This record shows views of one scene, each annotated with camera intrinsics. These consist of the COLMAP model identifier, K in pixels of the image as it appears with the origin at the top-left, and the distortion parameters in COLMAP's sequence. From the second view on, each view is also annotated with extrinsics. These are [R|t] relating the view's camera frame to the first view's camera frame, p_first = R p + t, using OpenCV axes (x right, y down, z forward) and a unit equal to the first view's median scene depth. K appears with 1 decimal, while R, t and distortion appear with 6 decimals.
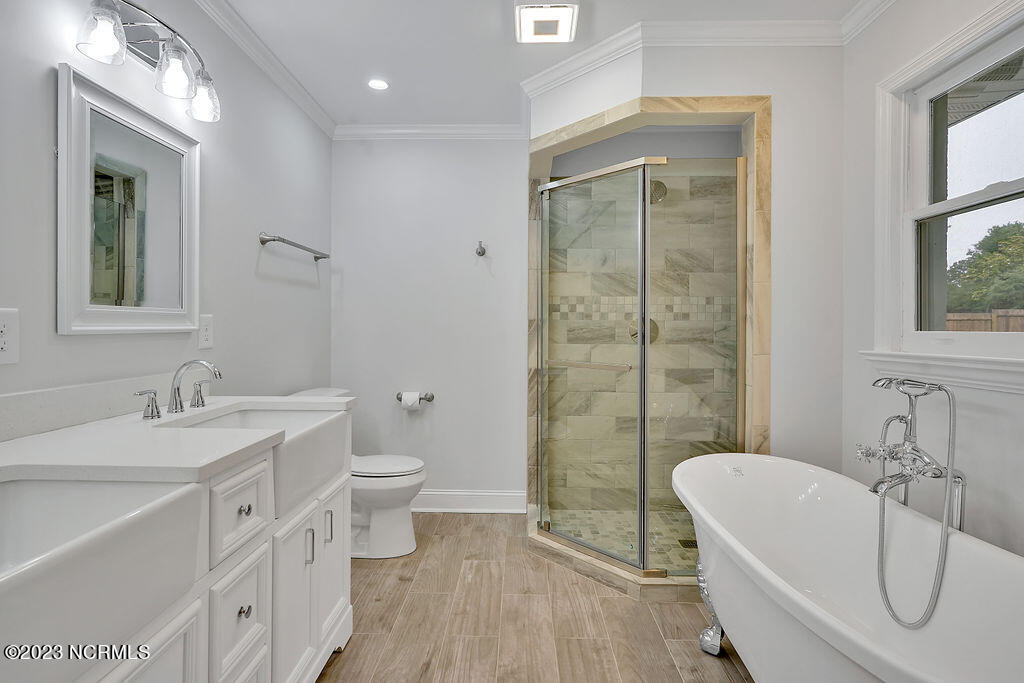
lens RADIAL K [[1019.6, 0, 512.0], [0, 1019.6, 341.5], [0, 0, 1]] dist [-0.005958, 0.004142]
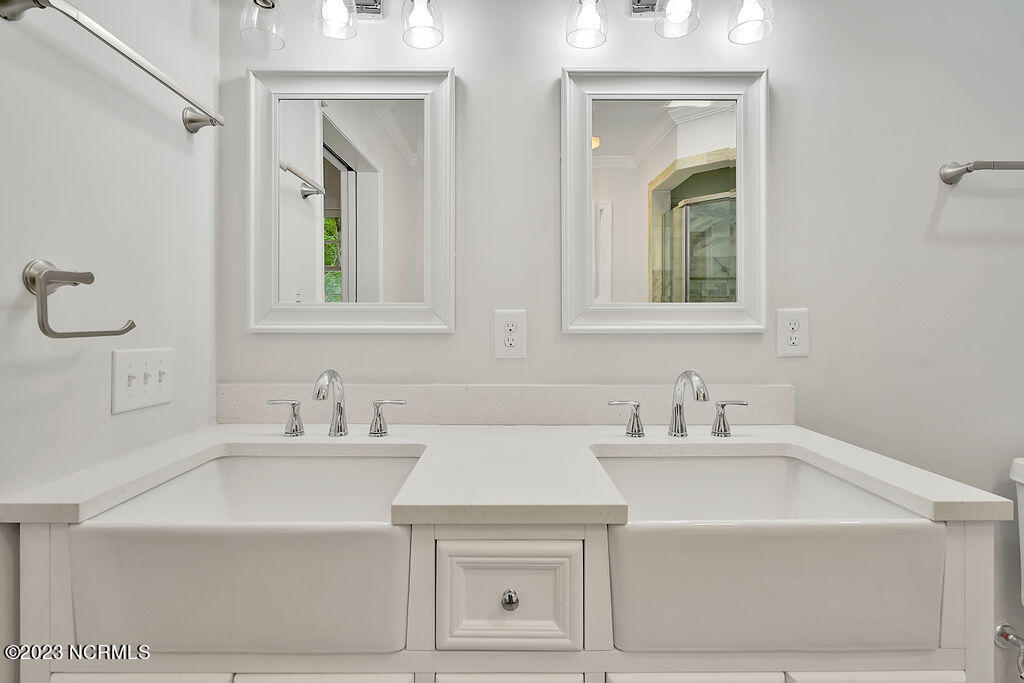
lens RADIAL K [[513.1, 0, 510.6], [0, 513.1, 322.1], [0, 0, 1]] dist [-0.000803, 0.000511]
pose [[-0.041411, -0.009355, -0.999098, 0.073235], [-0.014213, 0.999860, -0.008773, -0.013126], [0.999041, 0.013837, -0.041538, 0.966278]]
